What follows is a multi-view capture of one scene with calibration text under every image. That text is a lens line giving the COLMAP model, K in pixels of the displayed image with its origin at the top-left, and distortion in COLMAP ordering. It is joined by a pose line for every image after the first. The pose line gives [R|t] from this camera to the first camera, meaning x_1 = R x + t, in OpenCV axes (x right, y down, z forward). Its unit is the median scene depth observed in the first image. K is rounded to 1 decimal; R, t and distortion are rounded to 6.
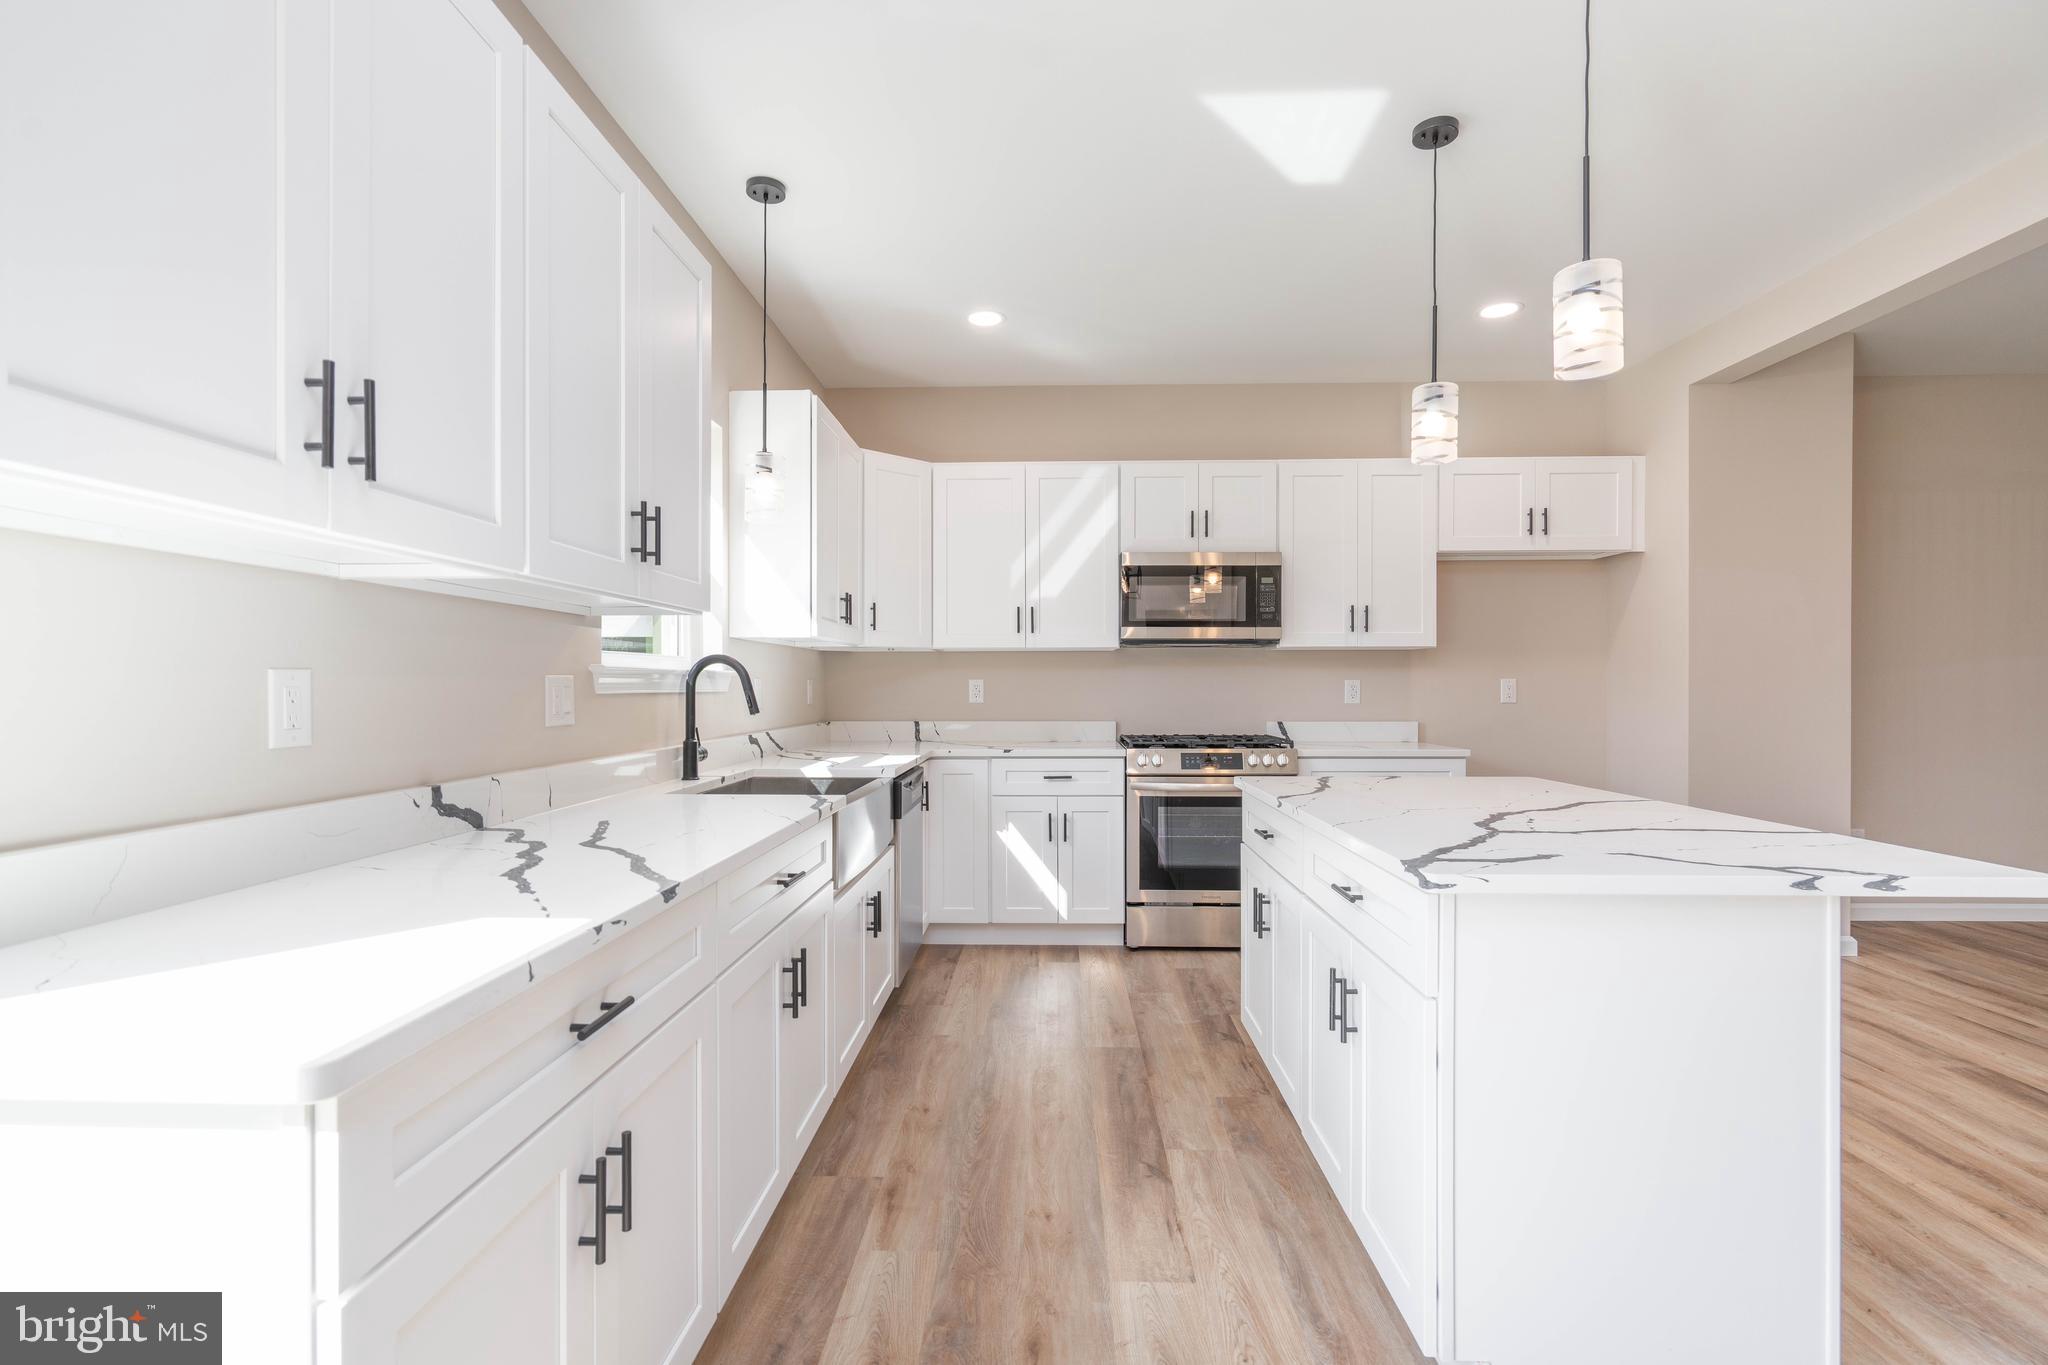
lens RADIAL K [[928.6, 0, 1024.0], [0, 928.6, 682.5], [0, 0, 1]] dist [0.001152, 0.000085]
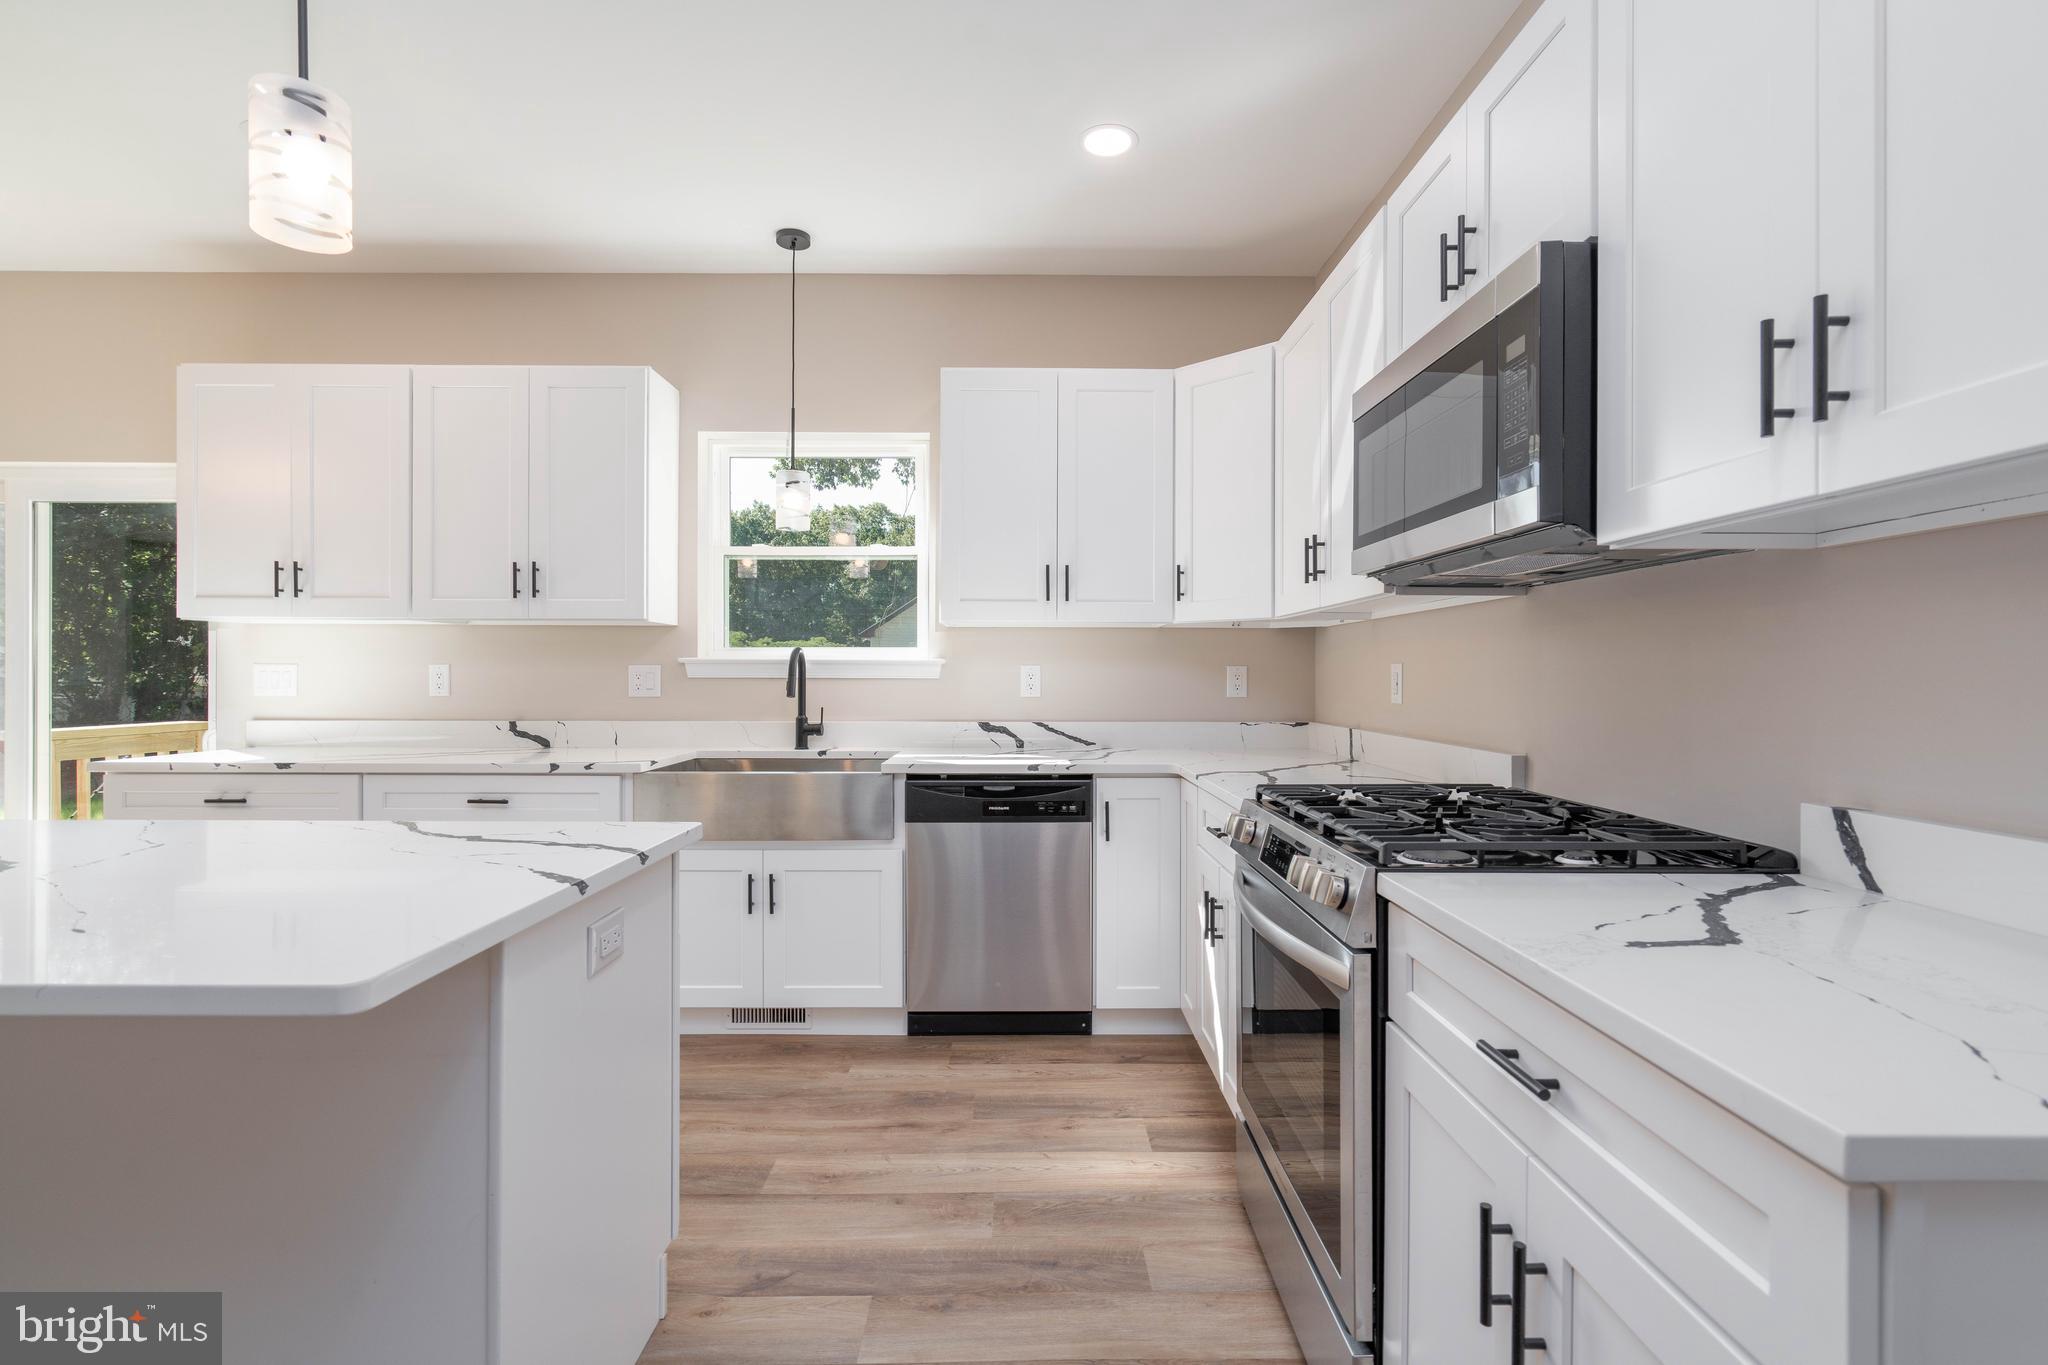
lens RADIAL K [[929.3, 0, 1028.9], [0, 929.3, 670.5], [0, 0, 1]] dist [0.002569, 0.000269]
pose [[0.044328, -0.003258, -0.999012, 0.831693], [-0.000430, 0.999995, -0.003280, 0.004387], [0.999017, 0.000575, 0.044326, 1.173761]]
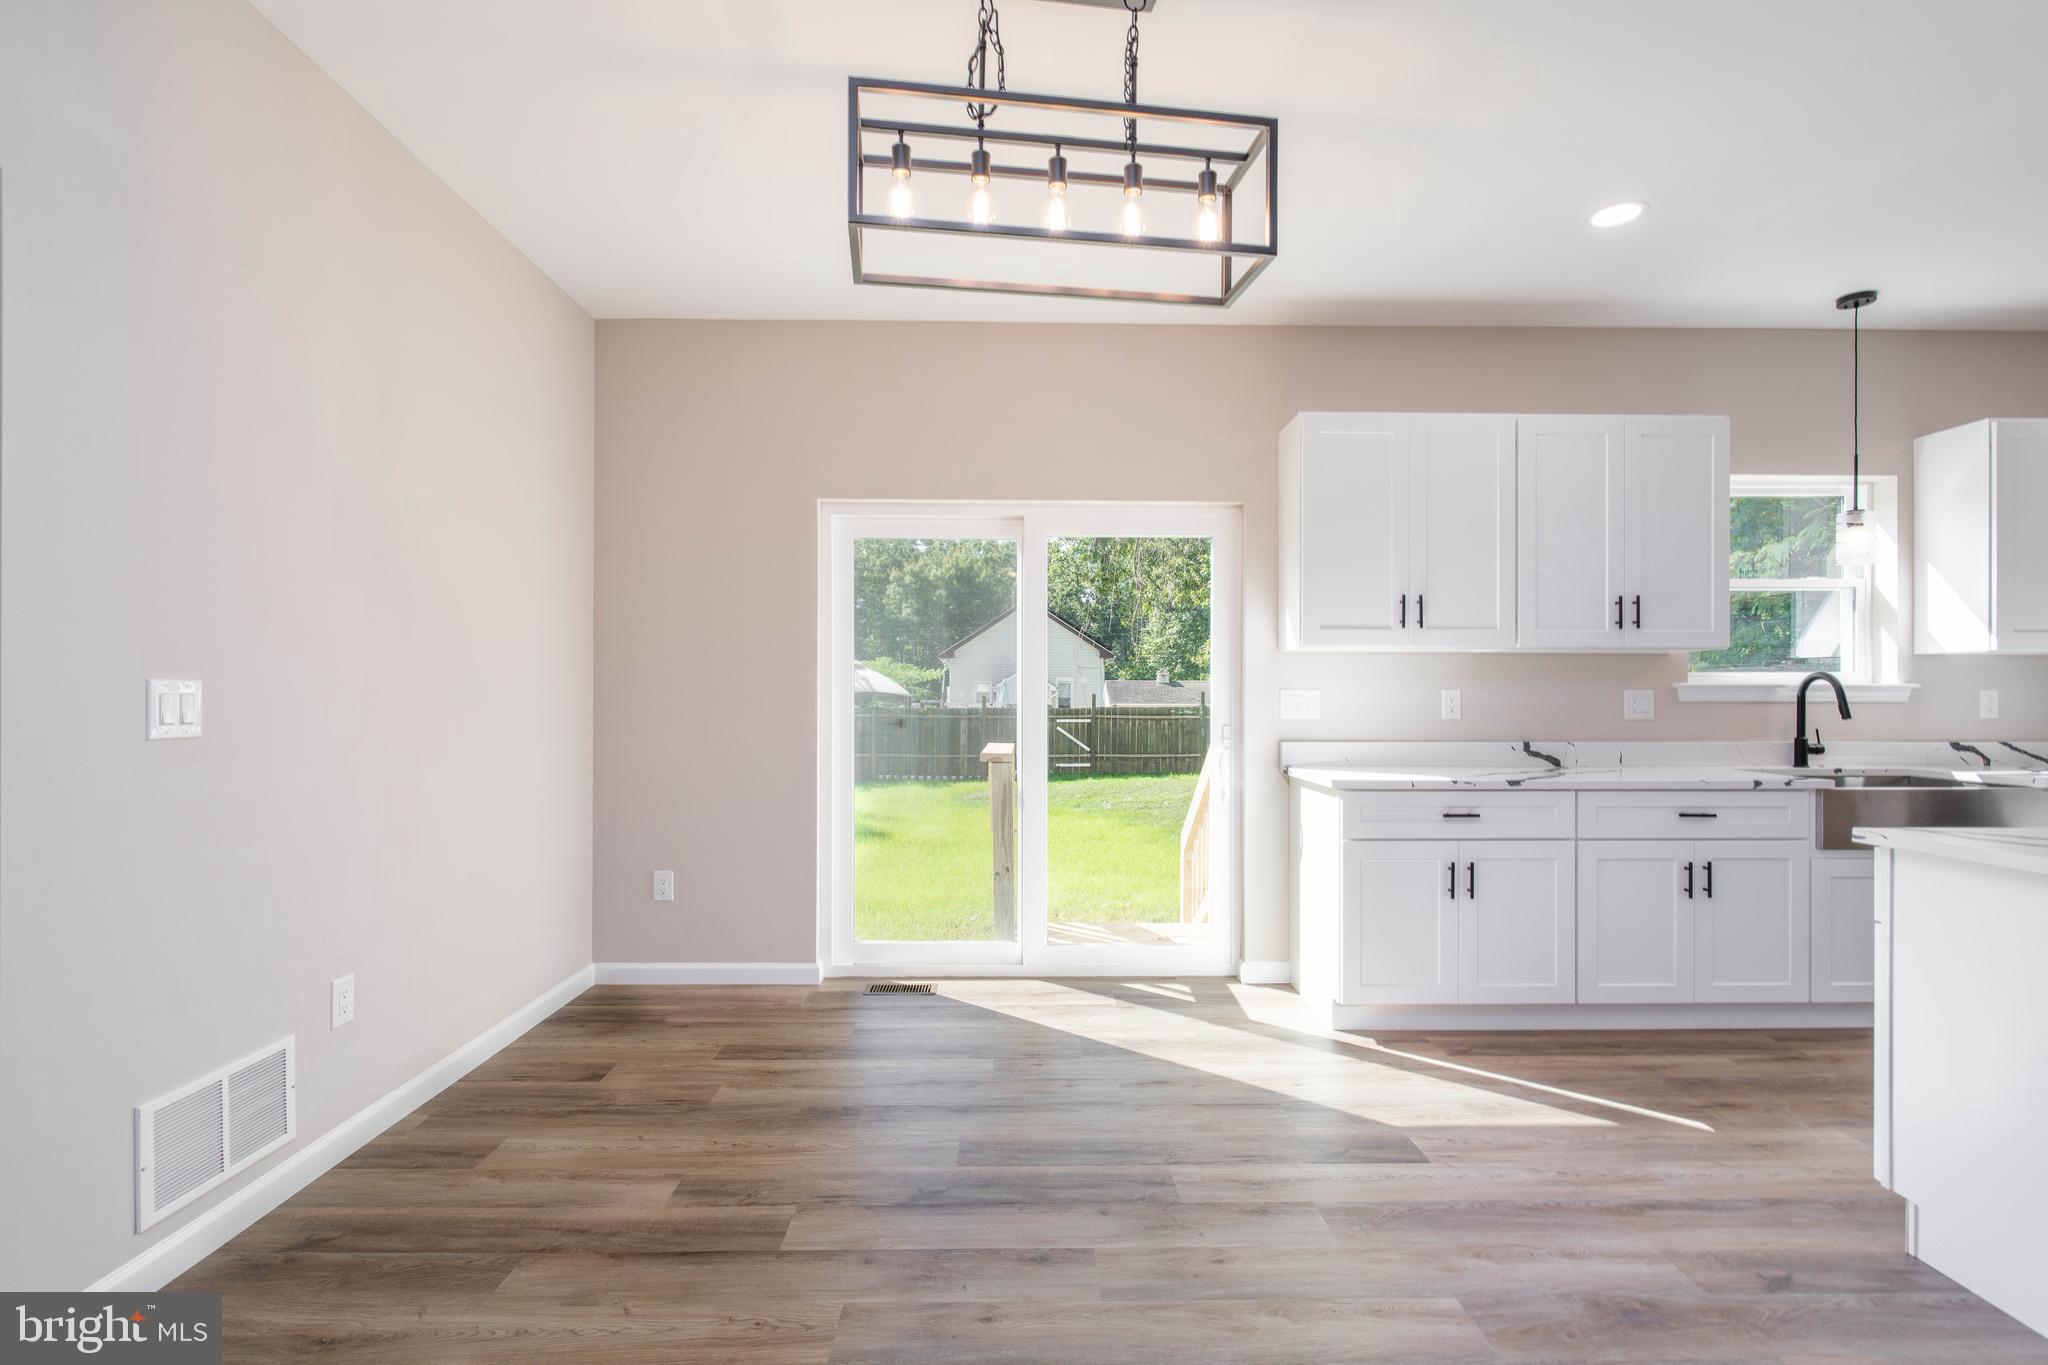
lens RADIAL K [[932.2, 0, 1028.1], [0, 932.2, 698.5], [0, 0, 1]] dist [0.000329, -0.000027]
pose [[0.057565, 0.005303, -0.998328, 0.859555], [0.001131, 0.999985, 0.005377, -0.002231], [0.998341, -0.001439, 0.057559, -0.171308]]
